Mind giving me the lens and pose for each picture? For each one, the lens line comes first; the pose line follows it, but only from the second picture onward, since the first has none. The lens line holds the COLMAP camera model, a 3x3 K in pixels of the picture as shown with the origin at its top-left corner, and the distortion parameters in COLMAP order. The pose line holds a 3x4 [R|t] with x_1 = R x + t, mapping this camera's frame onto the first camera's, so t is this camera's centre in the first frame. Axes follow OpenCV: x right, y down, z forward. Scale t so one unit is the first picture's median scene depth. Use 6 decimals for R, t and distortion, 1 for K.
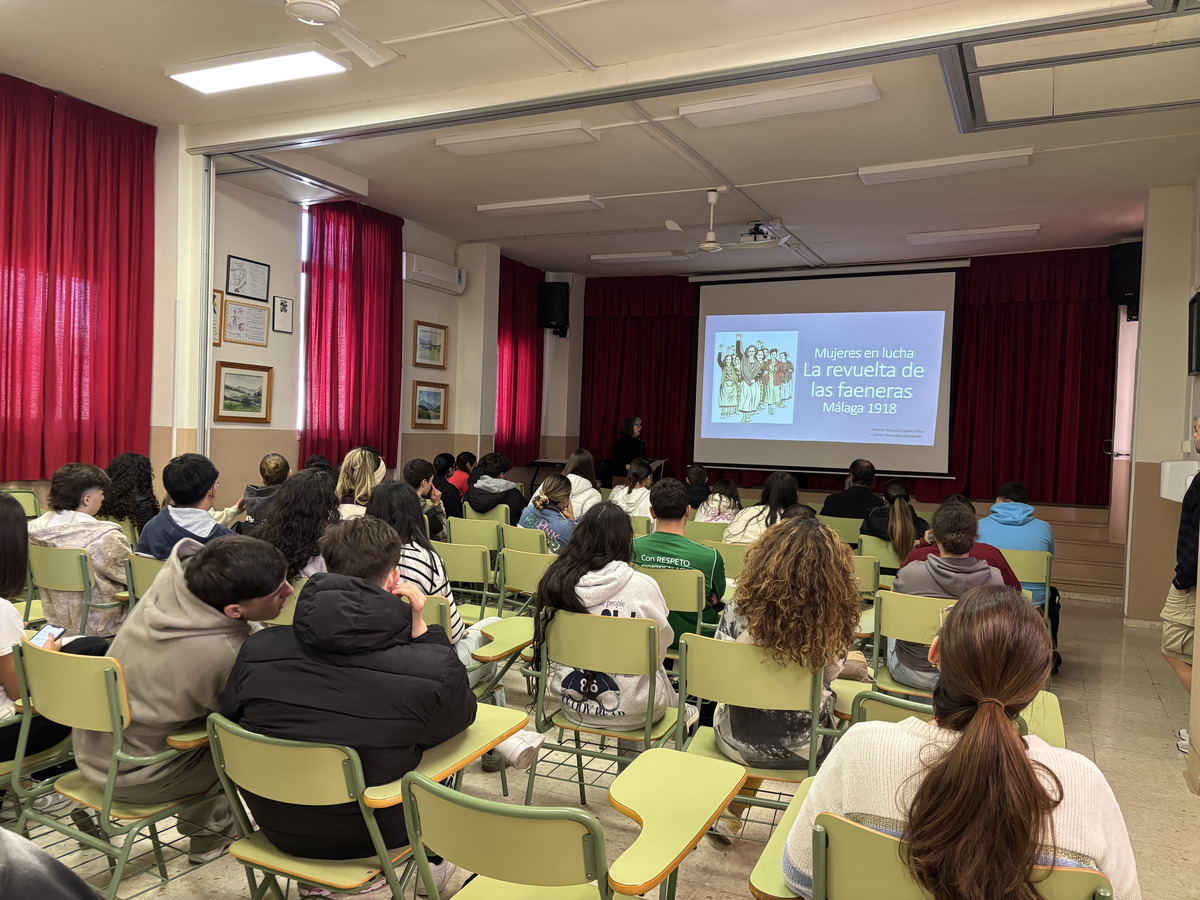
lens RADIAL K [[905.8, 0, 595.8], [0, 905.8, 452.8], [0, 0, 1]] dist [0.011192, -0.003367]
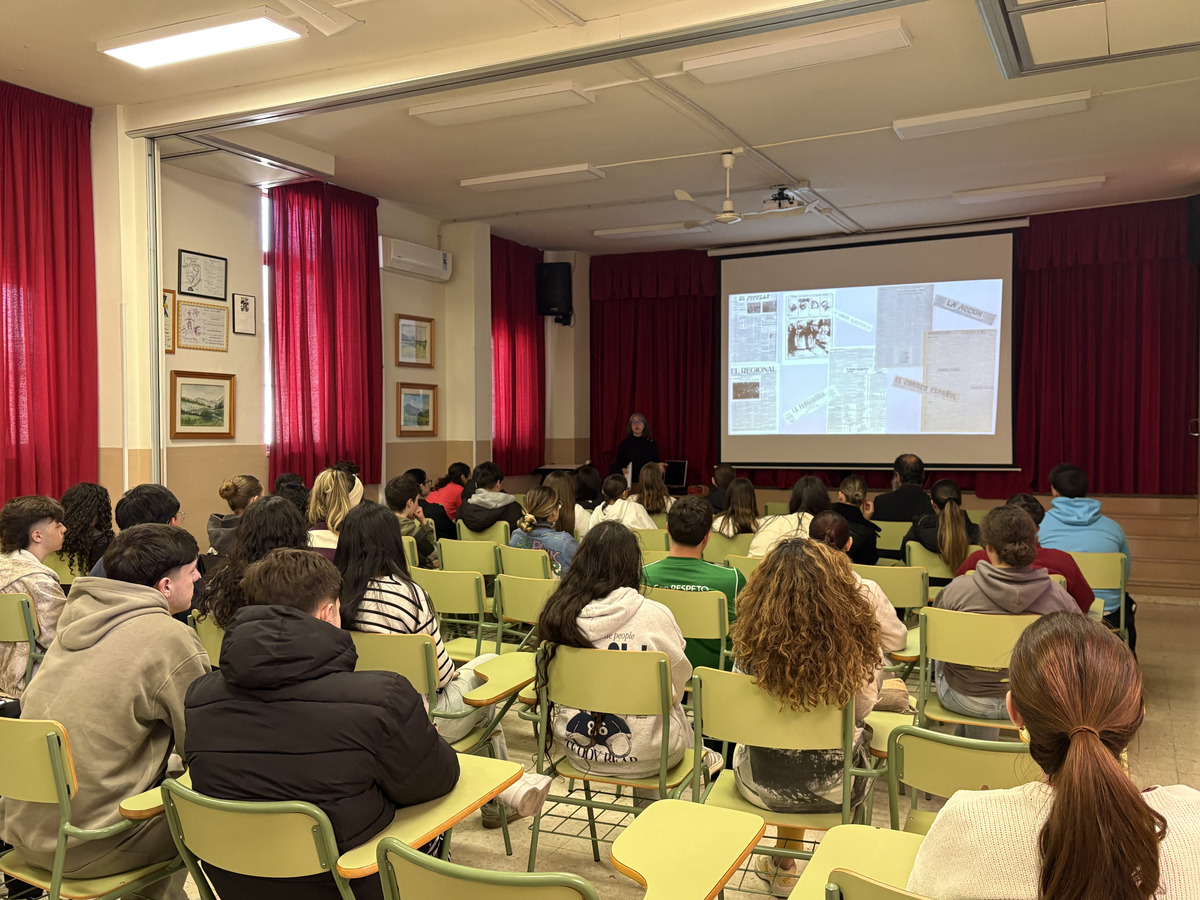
lens RADIAL K [[1041.4, 0, 607.8], [0, 1041.4, 457.5], [0, 0, 1]] dist [0.008079, -0.005064]
pose [[0.999210, -0.039142, -0.006935, 0.010115], [0.039175, 0.999221, 0.004667, -0.005864], [0.006747, -0.004935, 0.999965, -0.008405]]
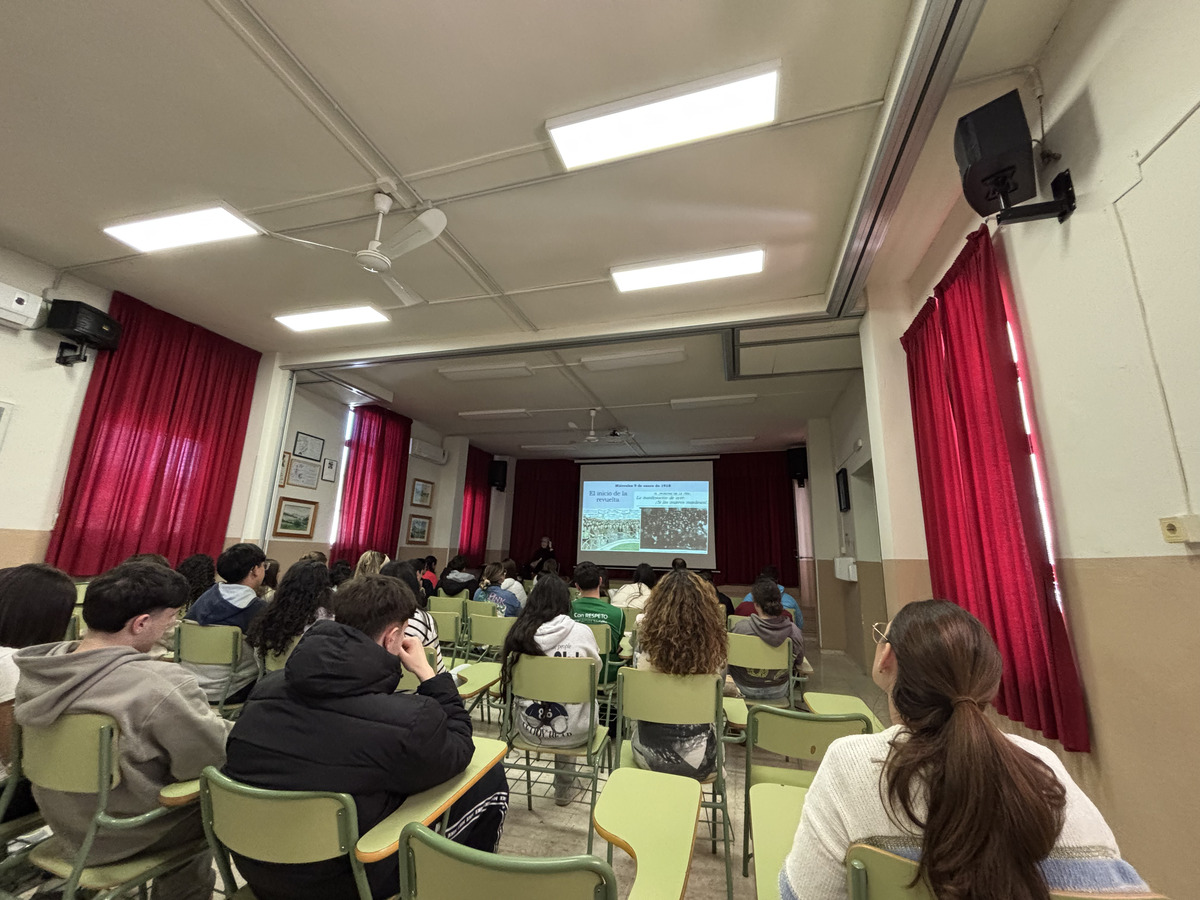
lens RADIAL K [[484.1, 0, 606.0], [0, 484.1, 446.9], [0, 0, 1]] dist [-0.011006, -0.000157]
pose [[0.981915, 0.035456, 0.185970, -0.028739], [0.010011, 0.971208, -0.238022, 0.021083], [-0.189055, 0.235579, 0.953289, 0.098004]]
